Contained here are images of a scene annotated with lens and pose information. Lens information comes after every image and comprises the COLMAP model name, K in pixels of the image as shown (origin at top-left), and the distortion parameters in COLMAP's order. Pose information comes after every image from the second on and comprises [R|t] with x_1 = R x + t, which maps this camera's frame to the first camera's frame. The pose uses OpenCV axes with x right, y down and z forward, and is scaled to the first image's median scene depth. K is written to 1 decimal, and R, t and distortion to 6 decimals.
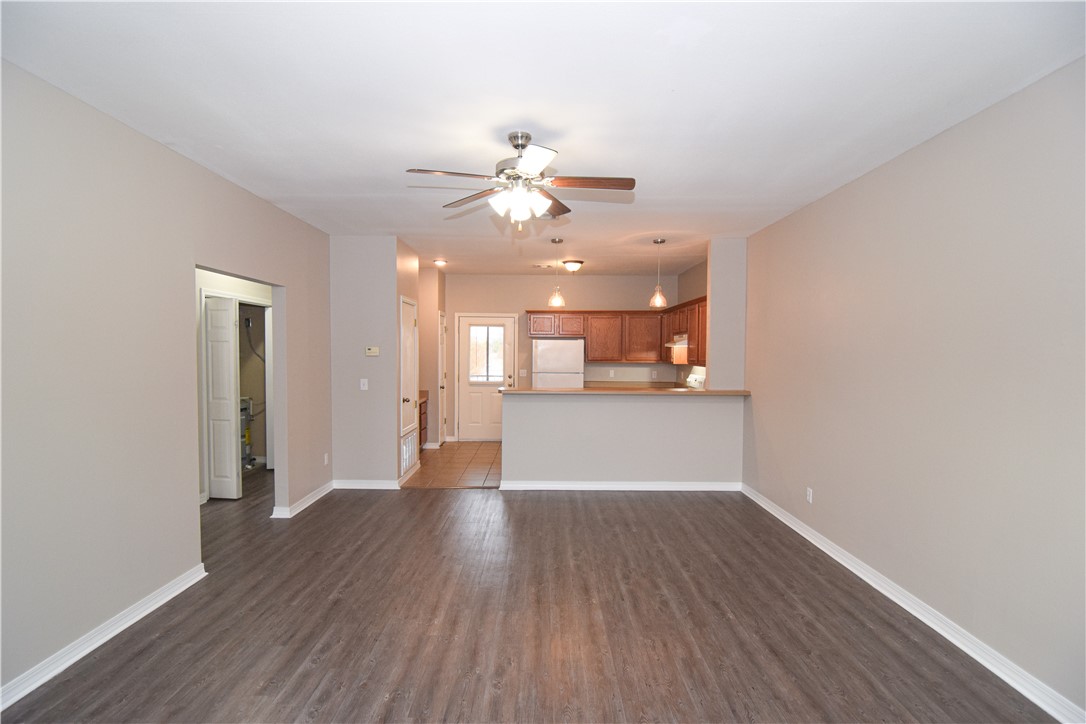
lens RADIAL K [[523.2, 0, 542.9], [0, 523.2, 367.3], [0, 0, 1]] dist [-0.005521, -0.009158]
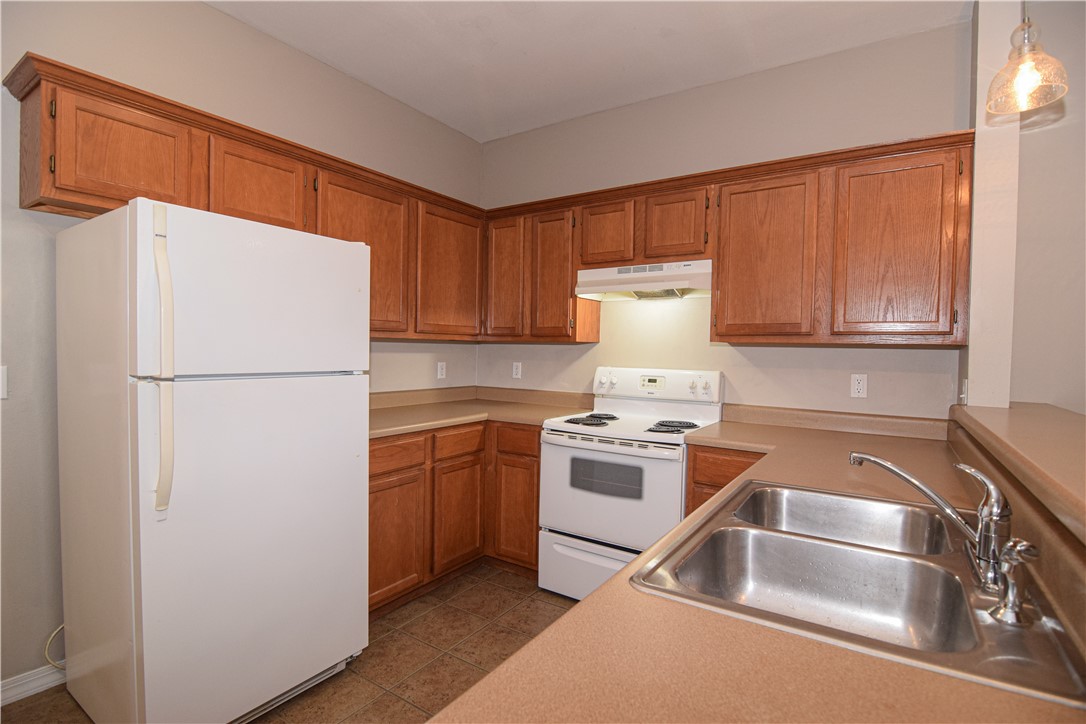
lens RADIAL K [[523.2, 0, 542.9], [0, 523.2, 367.3], [0, 0, 1]] dist [-0.005521, -0.009158]
pose [[0.553881, -0.024455, 0.832237, -0.152330], [0.014822, 0.999700, 0.019511, 0.008561], [-0.832464, 0.001529, 0.554077, 1.288274]]
